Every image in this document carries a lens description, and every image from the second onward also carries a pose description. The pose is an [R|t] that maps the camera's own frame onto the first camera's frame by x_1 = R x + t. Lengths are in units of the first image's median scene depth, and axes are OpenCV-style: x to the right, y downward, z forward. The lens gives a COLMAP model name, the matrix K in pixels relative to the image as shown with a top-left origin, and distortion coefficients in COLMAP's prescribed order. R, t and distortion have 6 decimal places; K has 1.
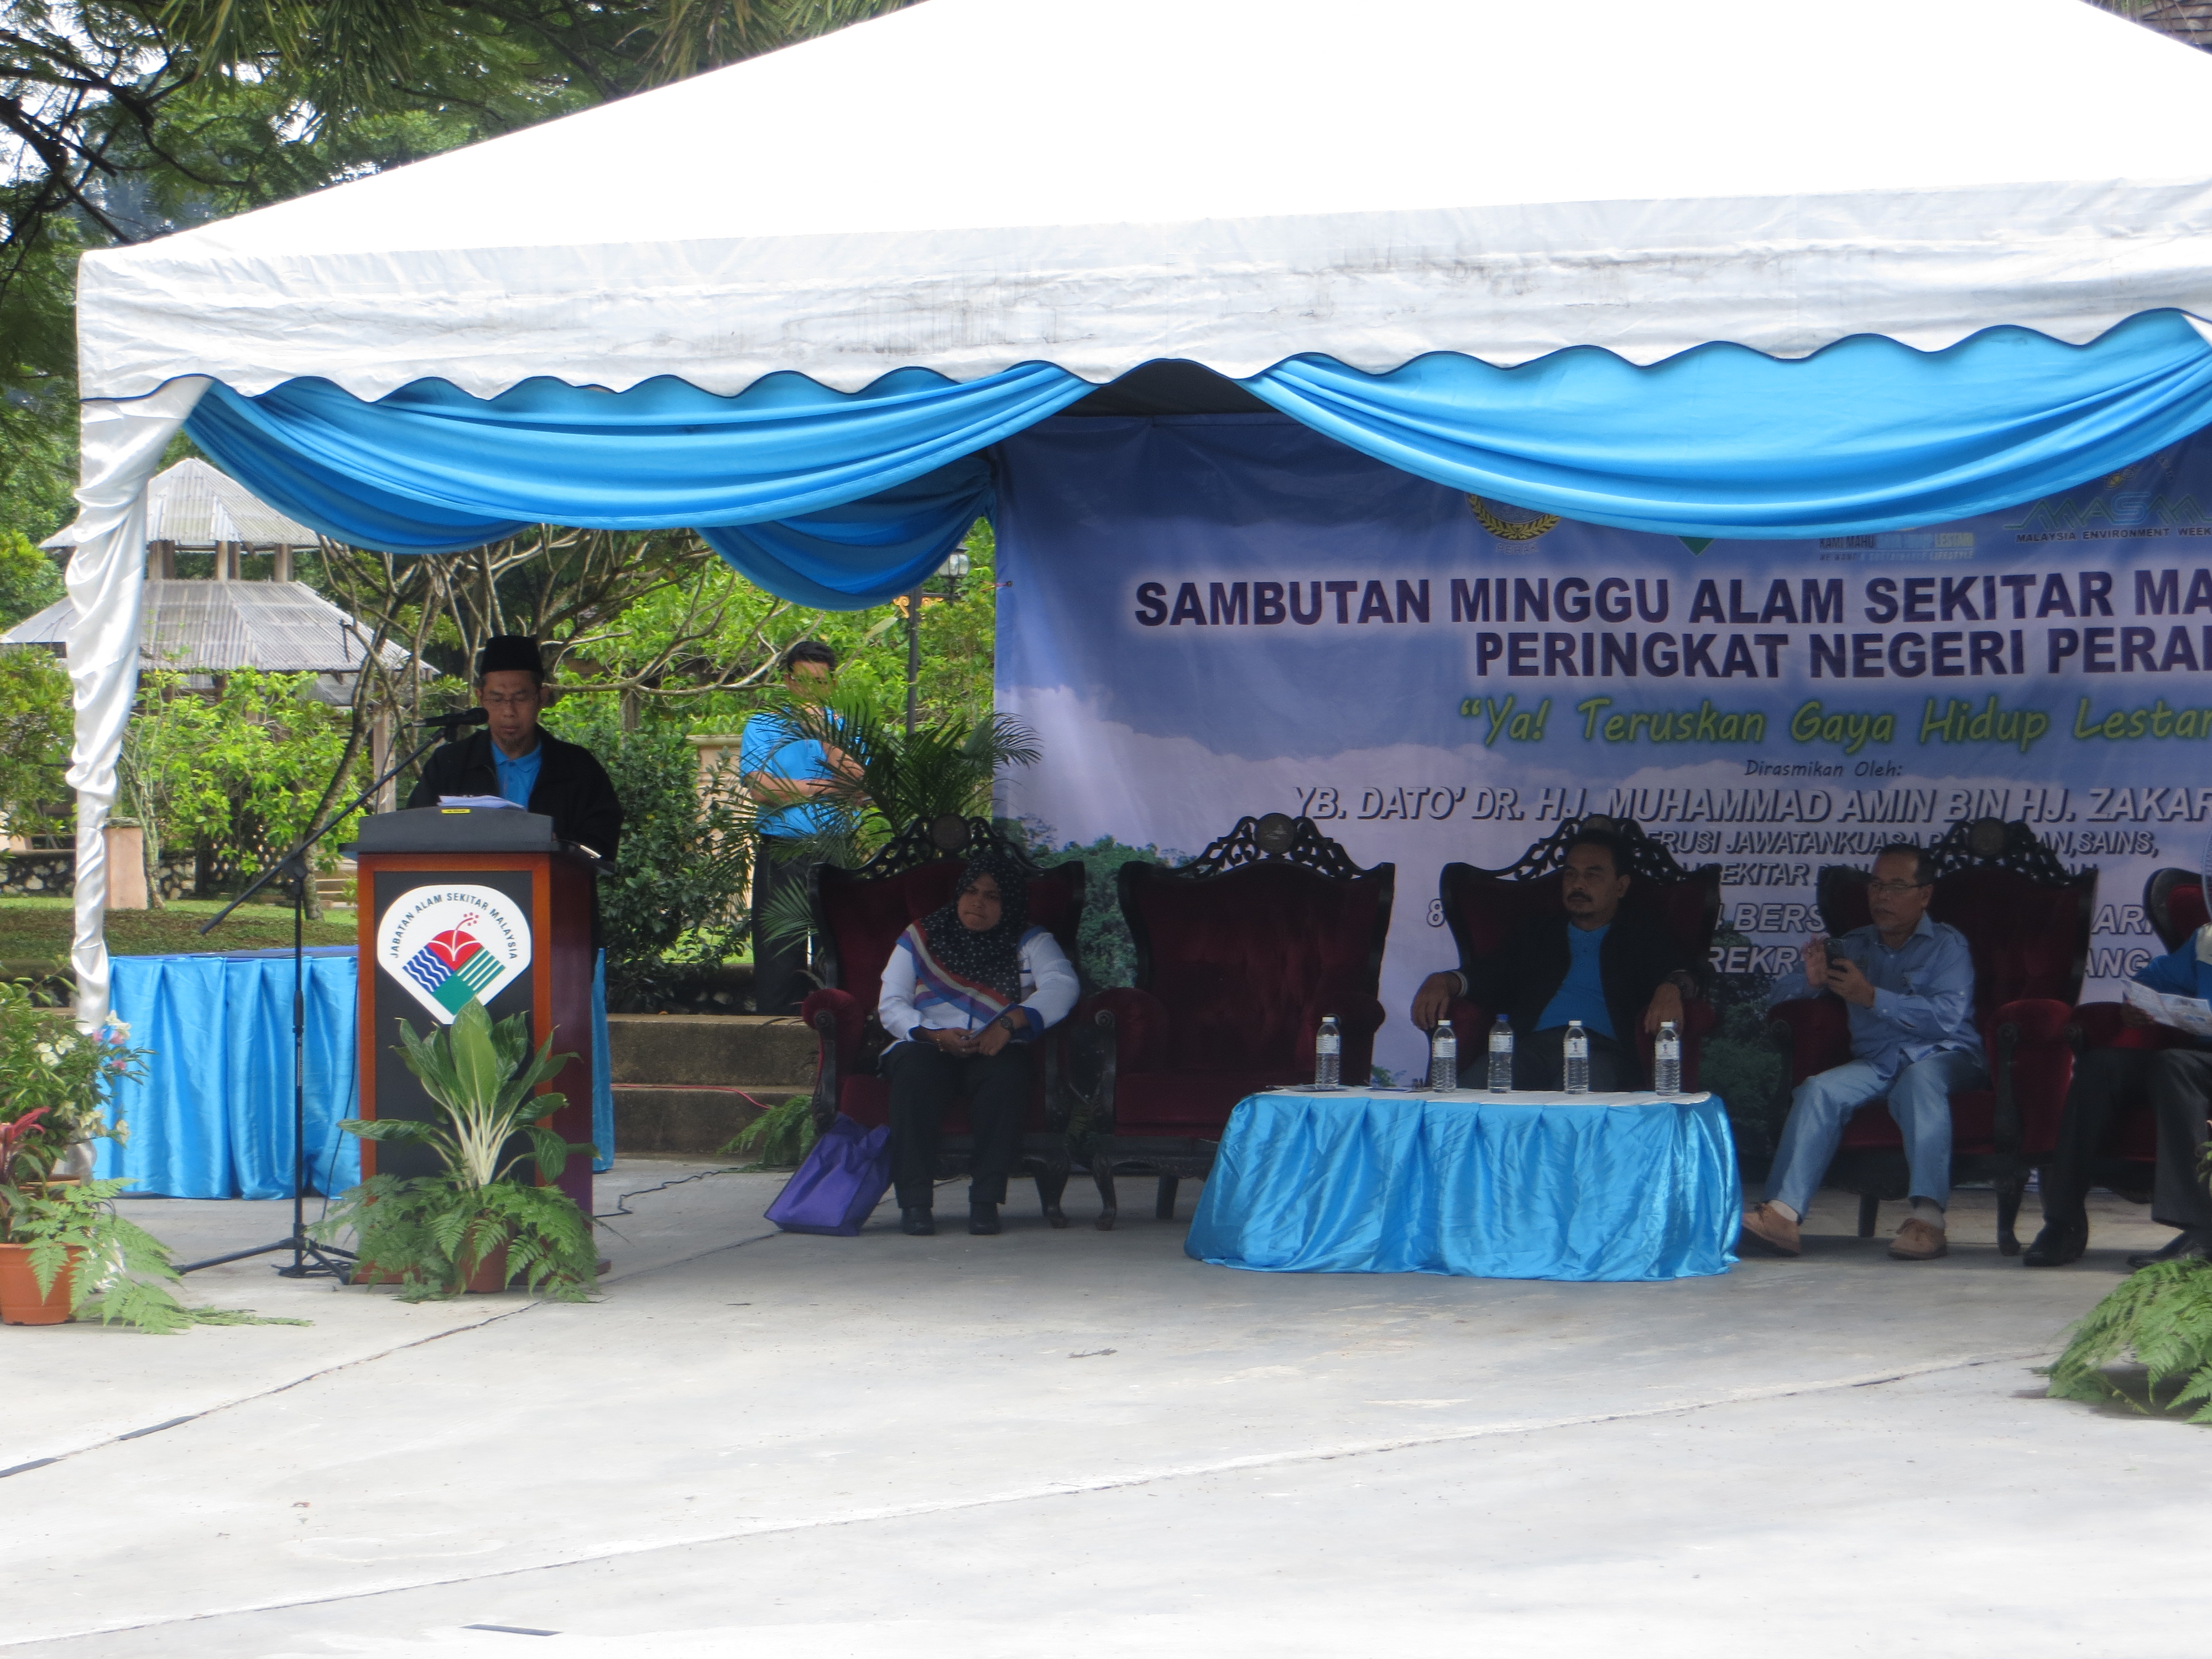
lens RADIAL K [[5738.4, 0, 1129.0], [0, 5738.4, 690.0], [0, 0, 1]] dist [-0.144561, 0.000000]
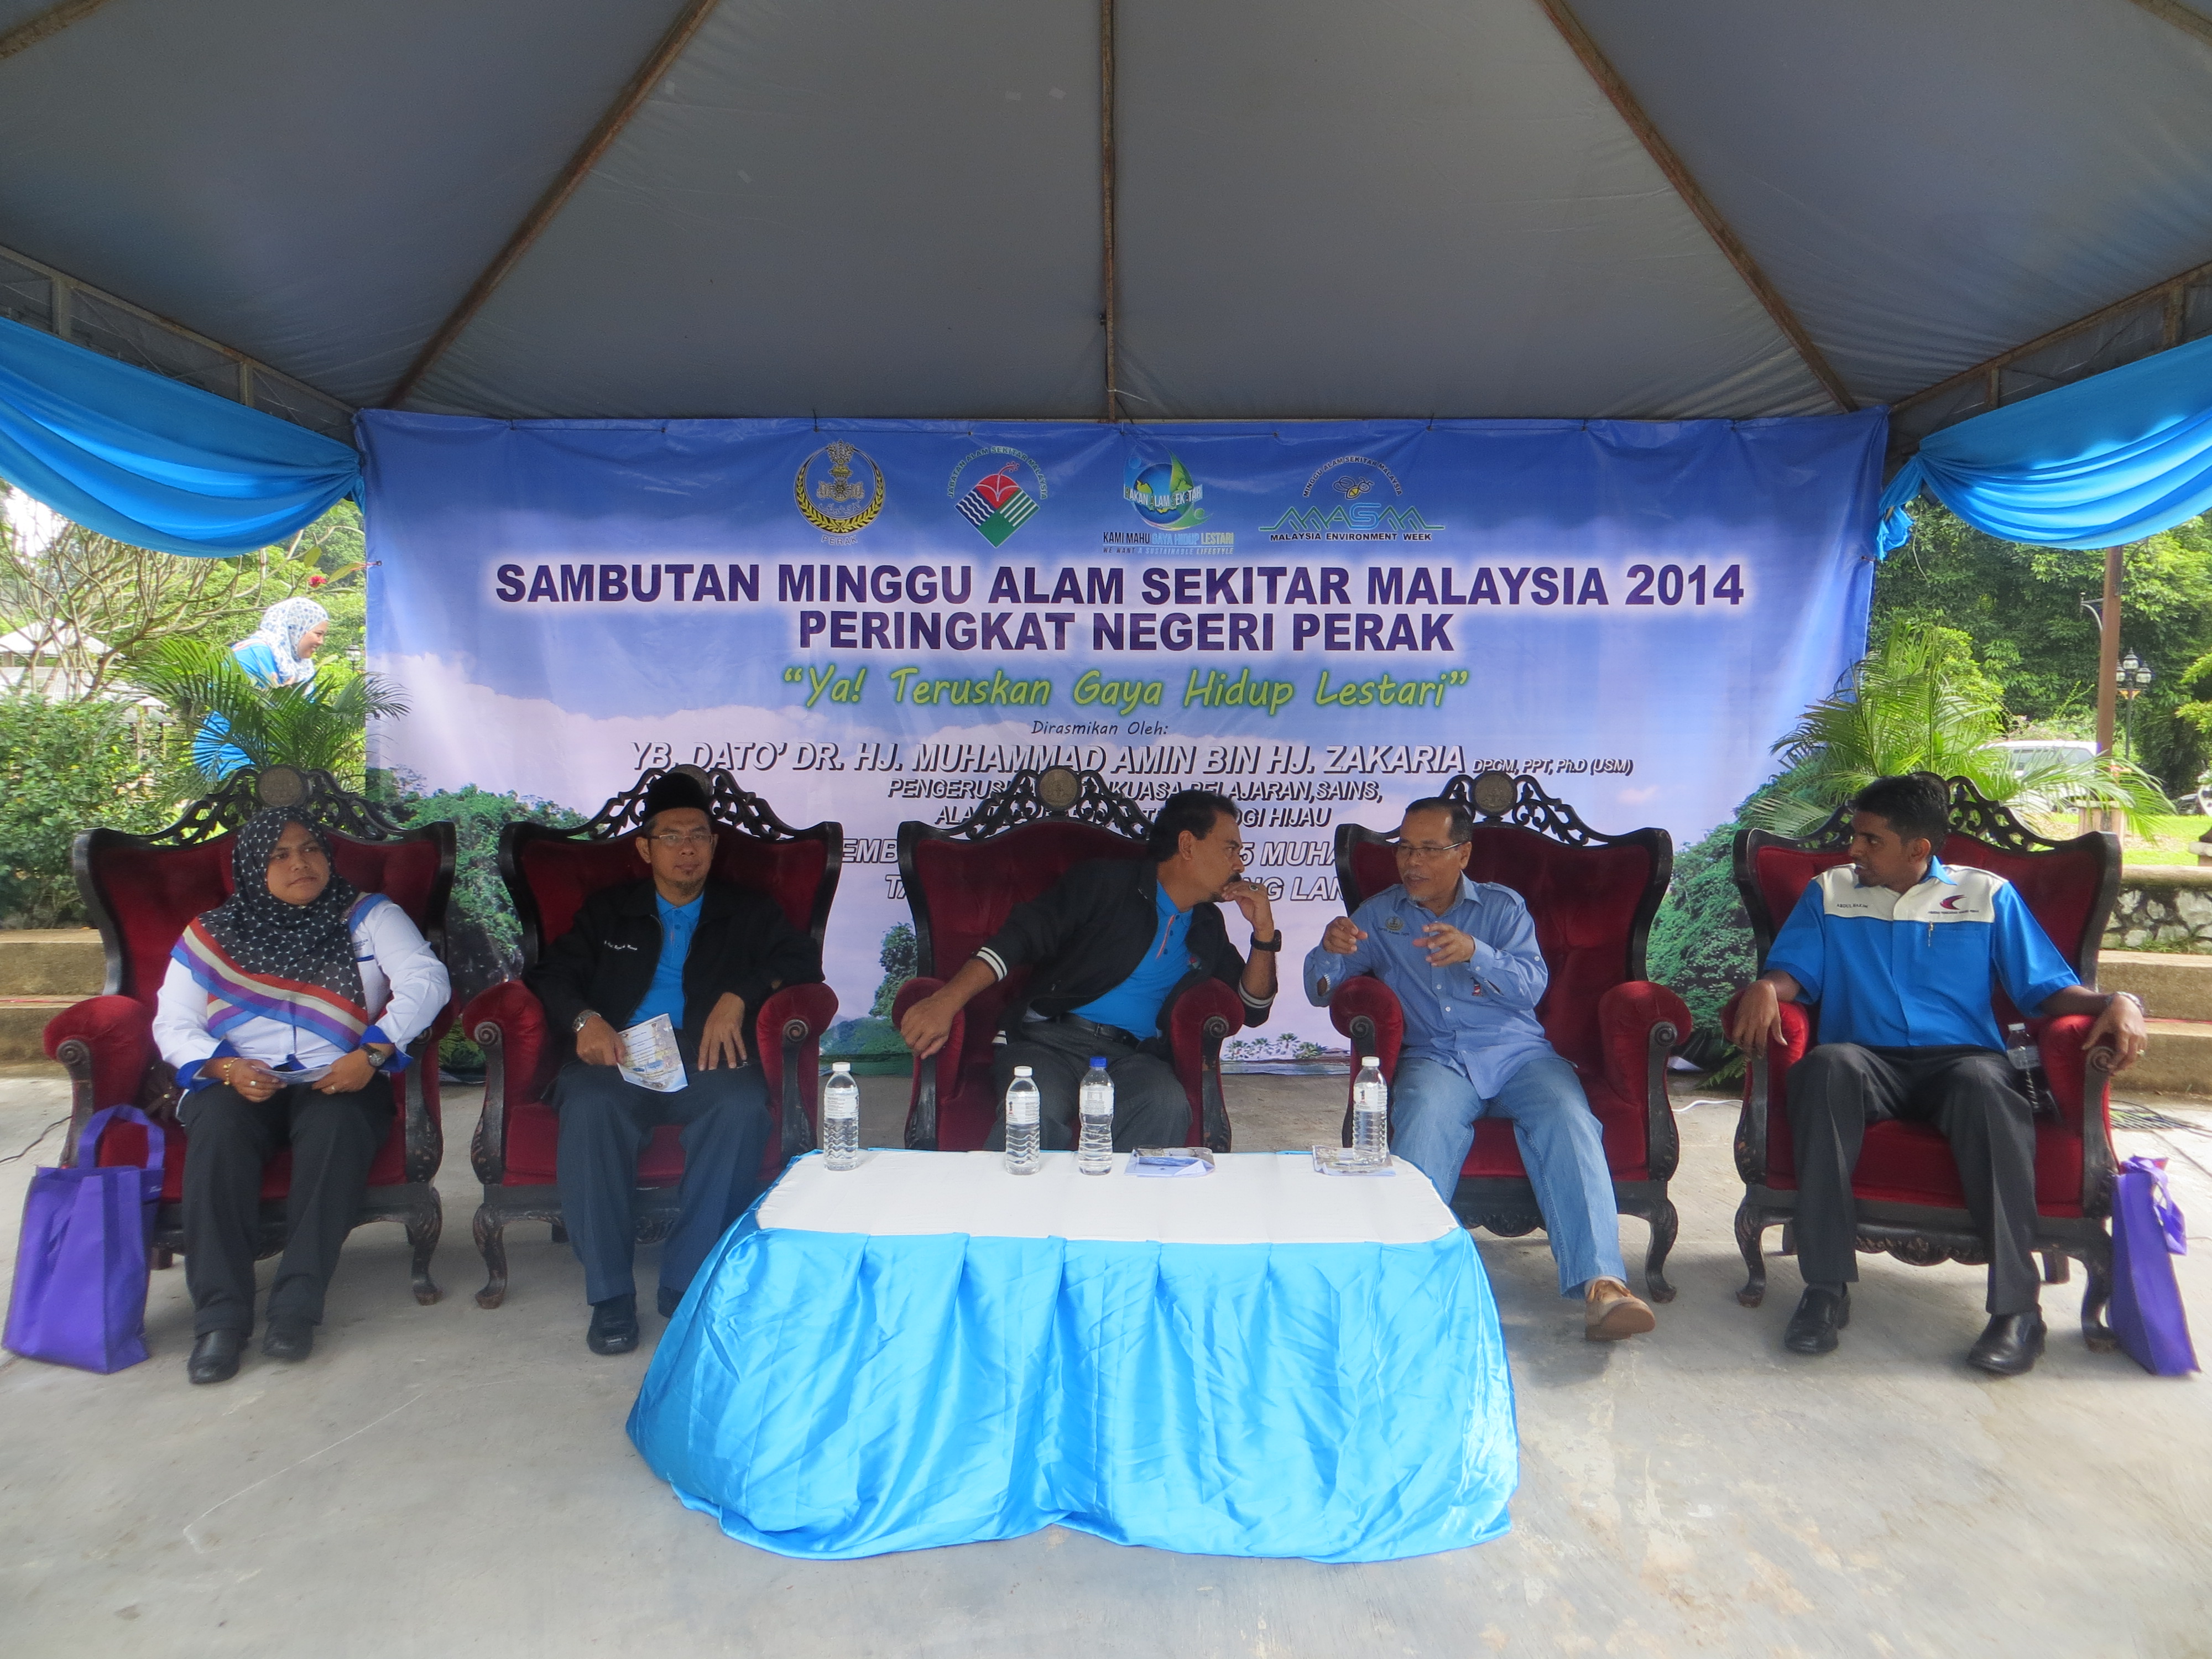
lens RADIAL K [[1688.2, 0, 1078.9], [0, 1688.2, 809.5], [0, 0, 1]] dist [-0.030326, 0.023726]
pose [[0.937833, -0.007419, 0.347007, -0.006584], [-0.008993, 0.998916, 0.045663, 0.014897], [-0.346969, -0.045945, 0.936750, 0.675409]]
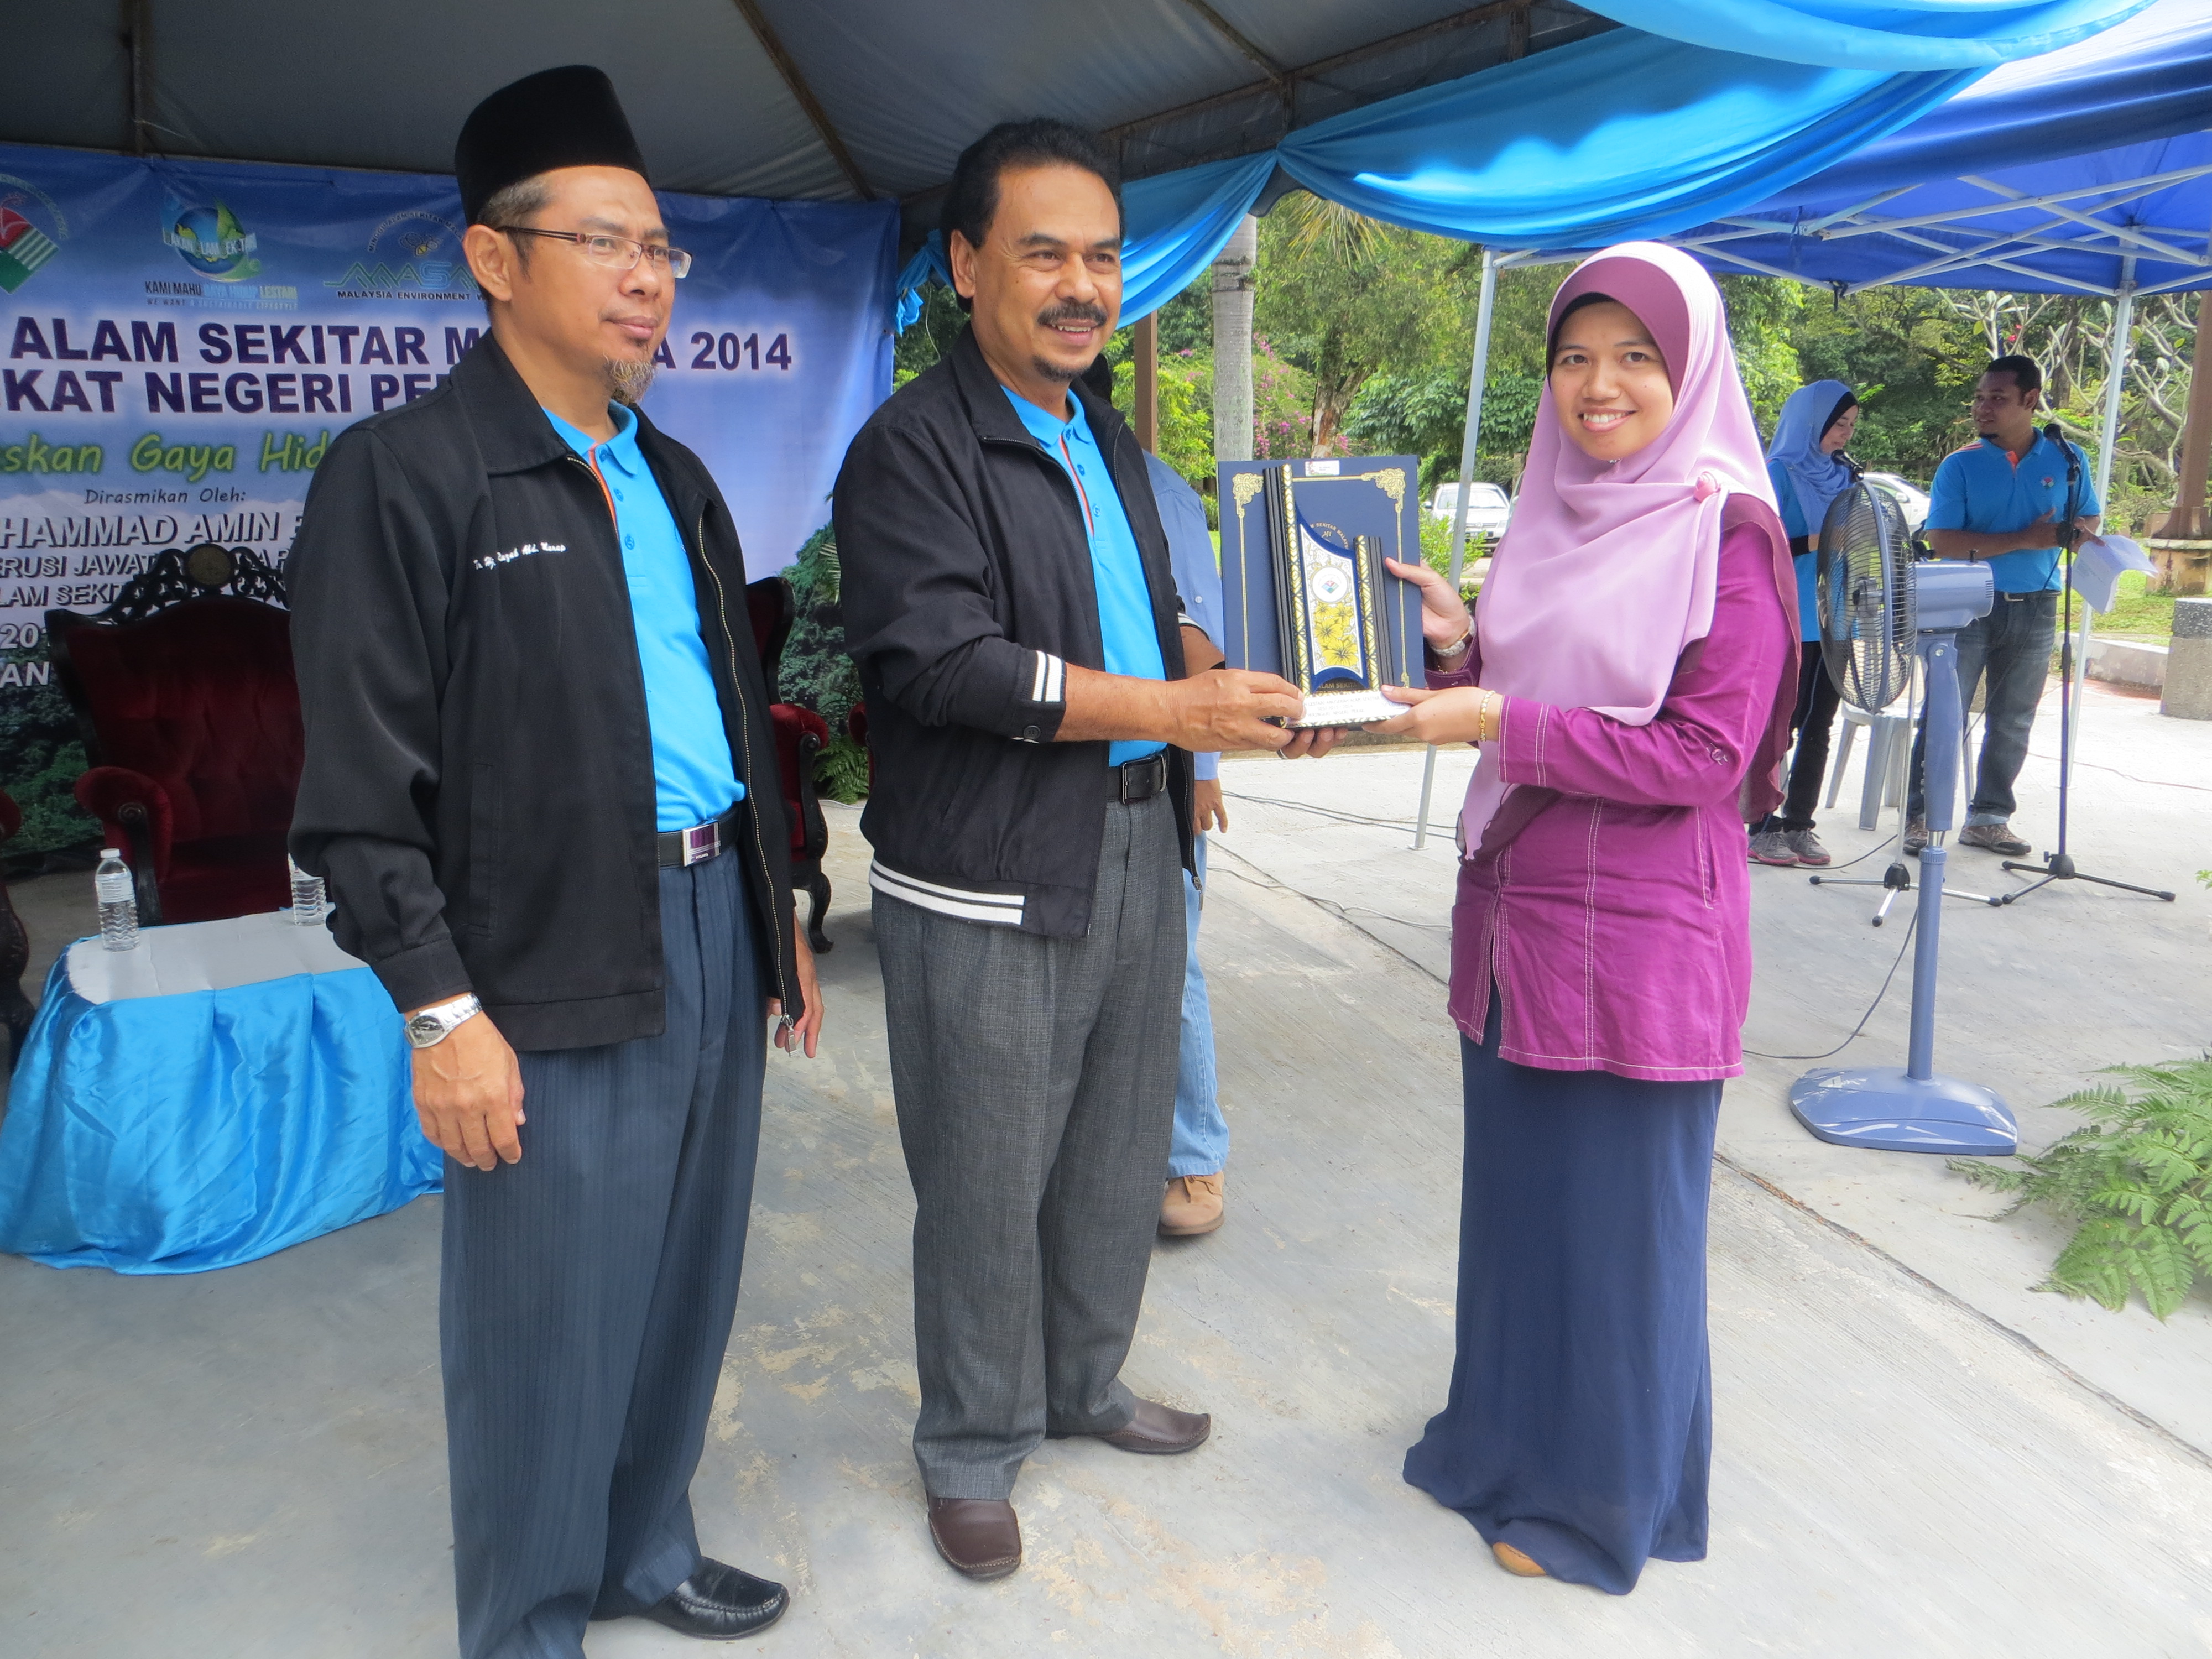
lens RADIAL K [[1688.2, 0, 1109.9], [0, 1688.2, 833.2], [0, 0, 1]] dist [-0.030326, 0.023726]
pose [[0.578652, -0.176324, 0.796286, -0.048241], [0.006514, 0.977318, 0.211677, 0.010180], [-0.815549, -0.117300, 0.566675, 0.657152]]
